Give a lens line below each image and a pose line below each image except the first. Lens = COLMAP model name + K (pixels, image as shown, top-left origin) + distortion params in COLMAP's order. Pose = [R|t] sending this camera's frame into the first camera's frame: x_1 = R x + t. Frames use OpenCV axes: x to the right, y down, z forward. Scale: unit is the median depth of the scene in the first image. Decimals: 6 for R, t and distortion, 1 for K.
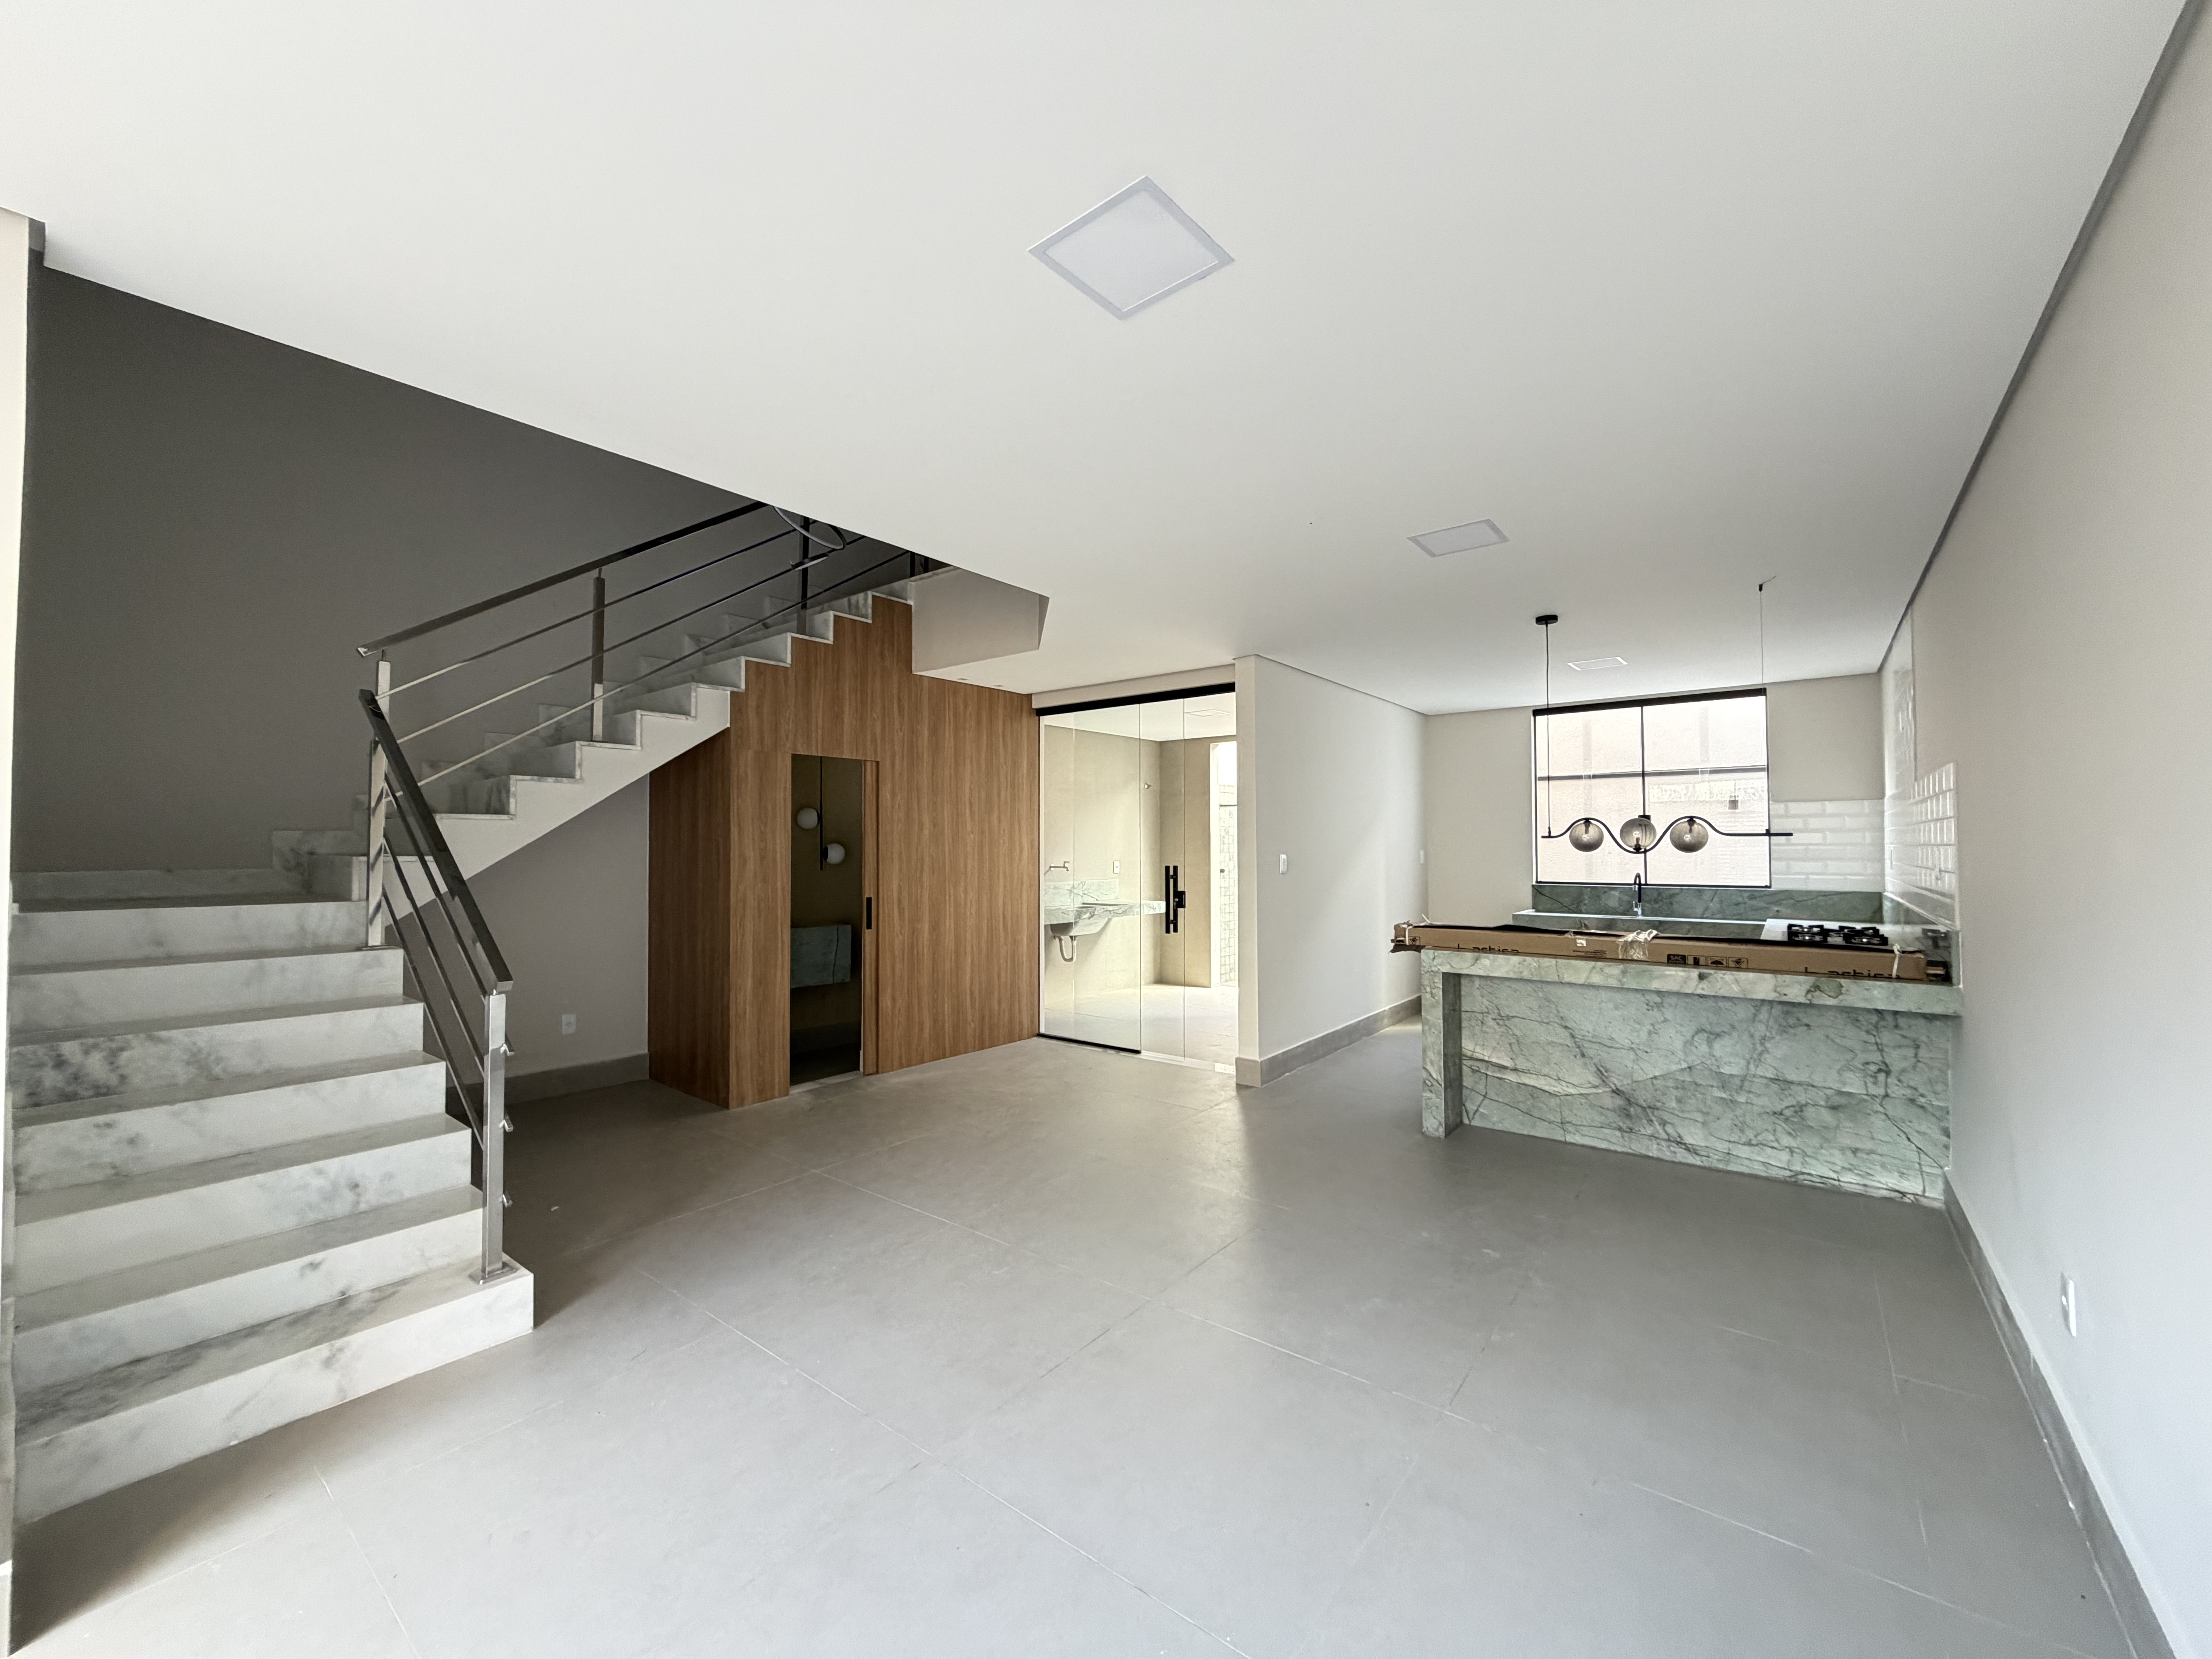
lens RADIAL K [[876.2, 0, 1106.0], [0, 876.2, 829.5], [0, 0, 1]] dist [-0.000313, 0.000177]
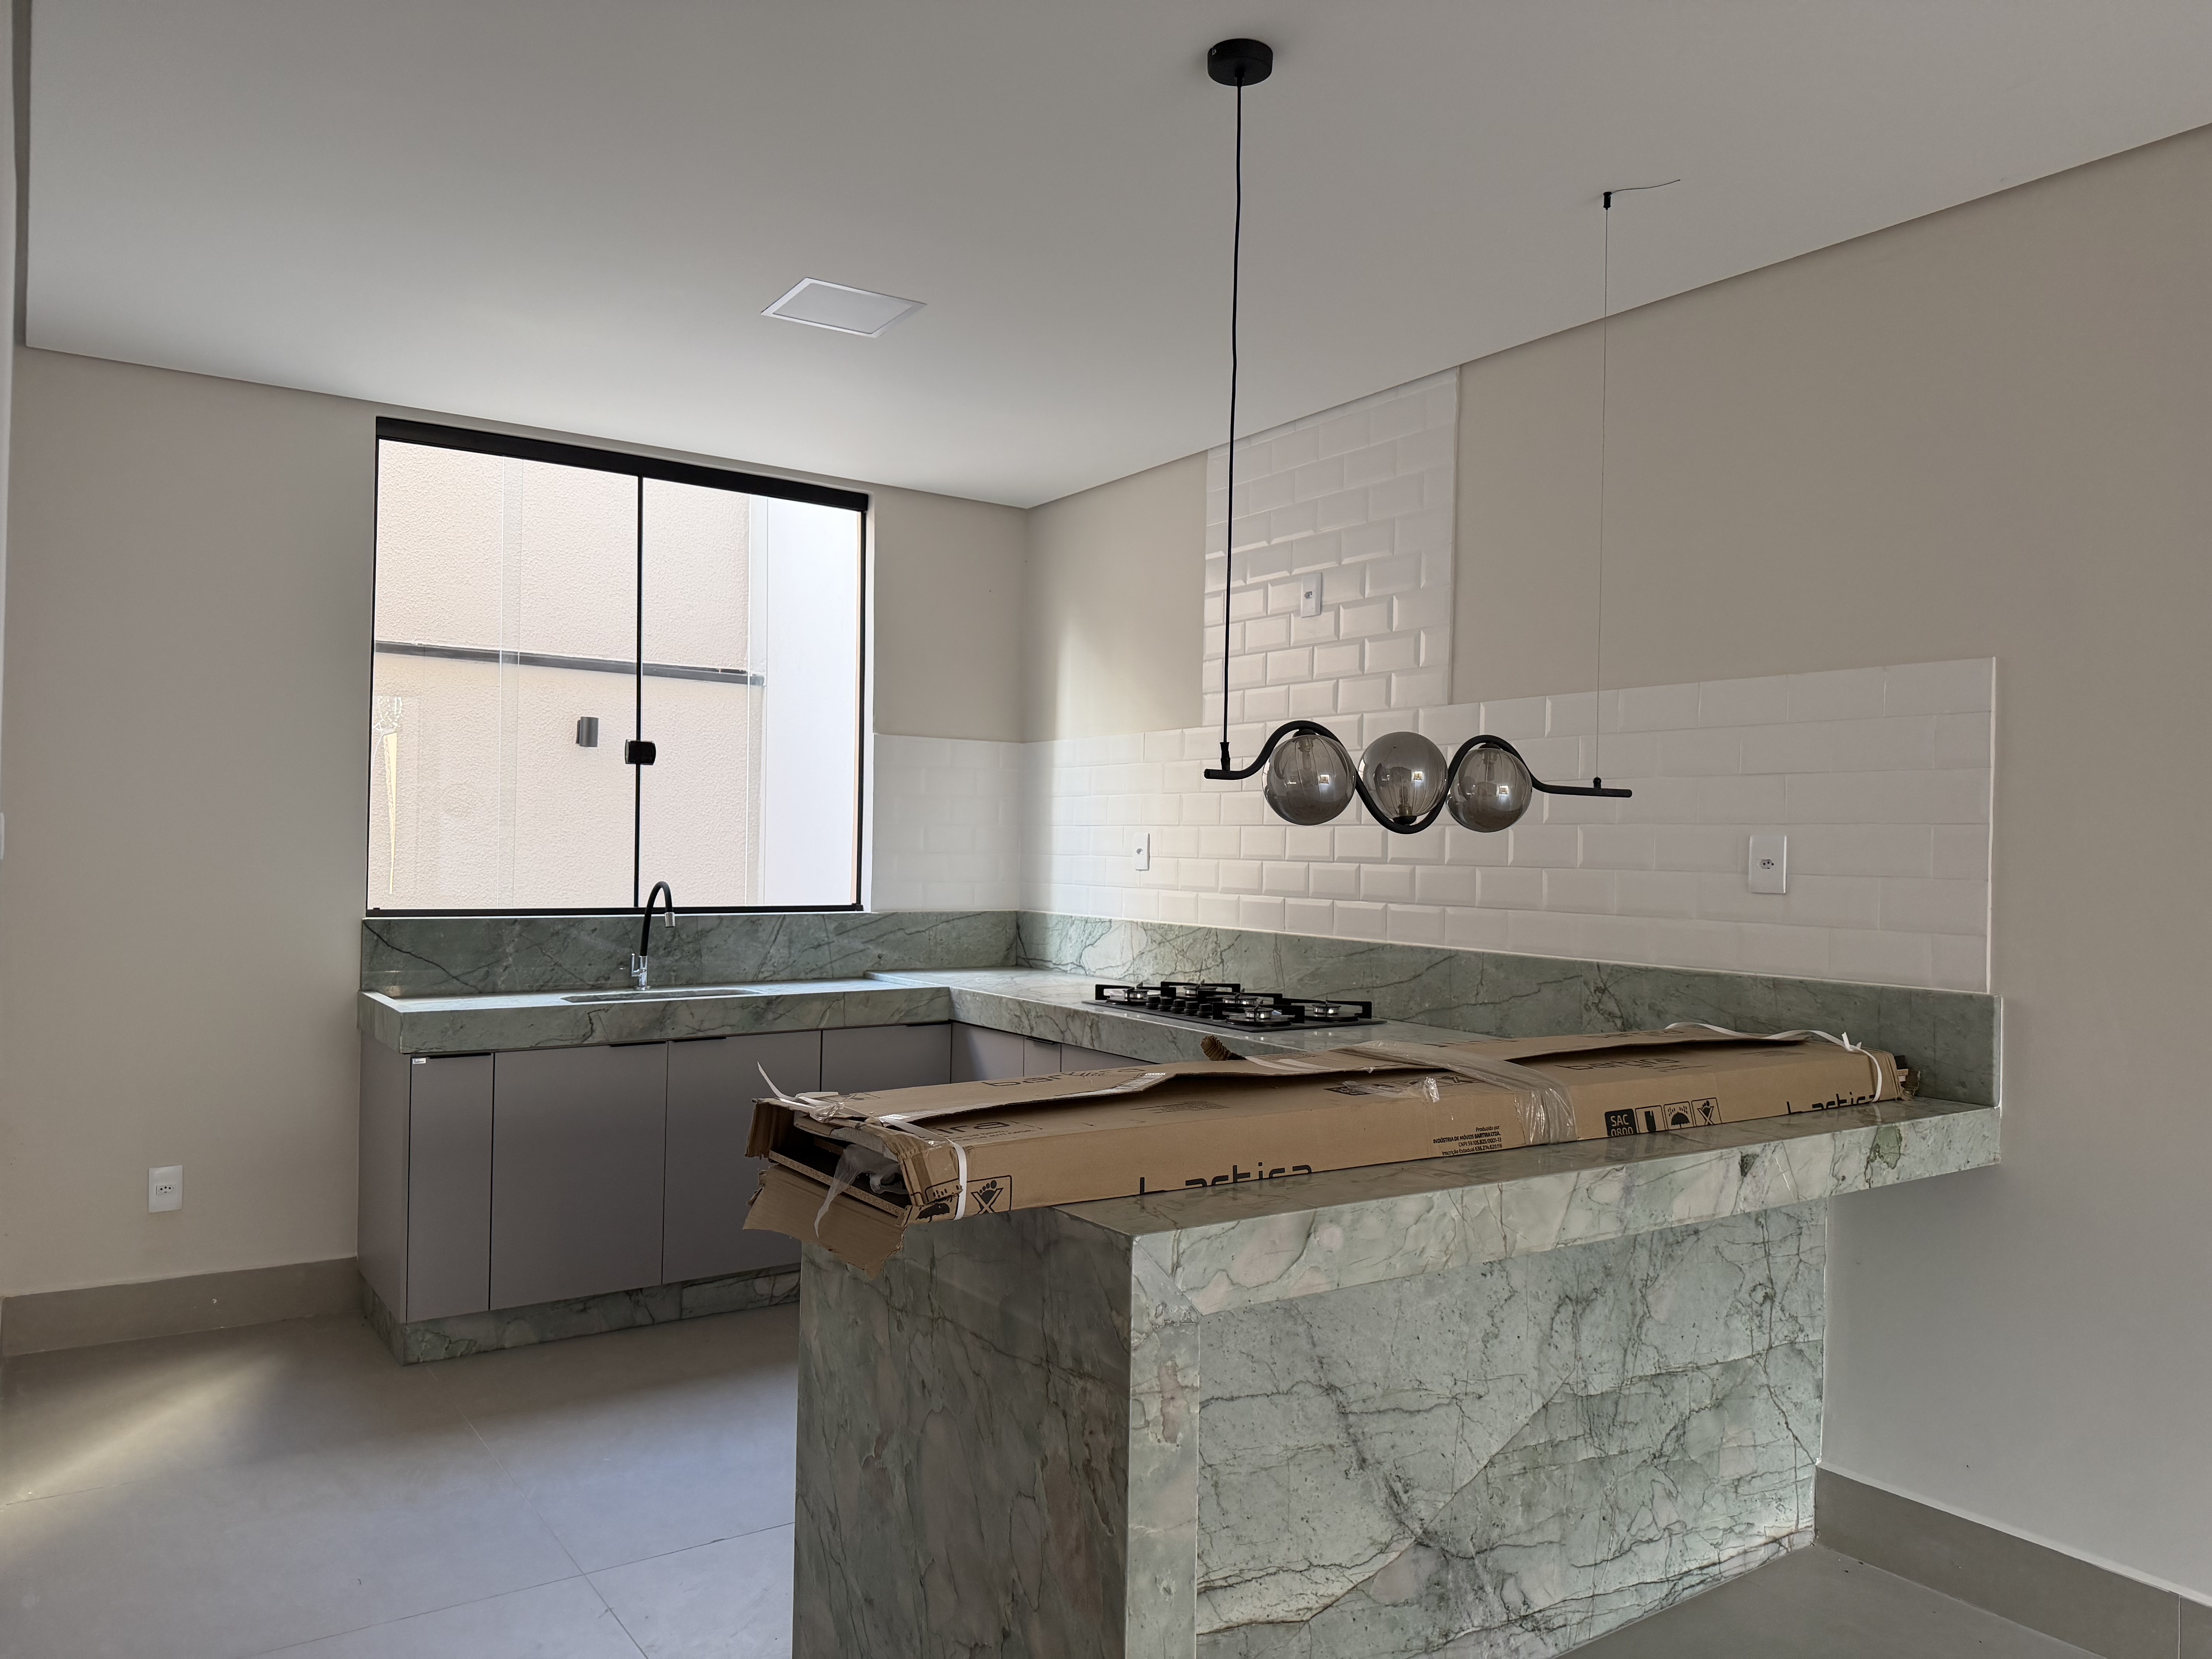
lens RADIAL K [[1575.8, 0, 1106.0], [0, 1575.8, 829.5], [0, 0, 1]] dist [0.001443, -0.000189]
pose [[0.298371, 0.017215, 0.954295, -0.032846], [-0.038409, 0.999244, -0.006017, 0.033798], [-0.953677, -0.034858, 0.298806, 0.898752]]
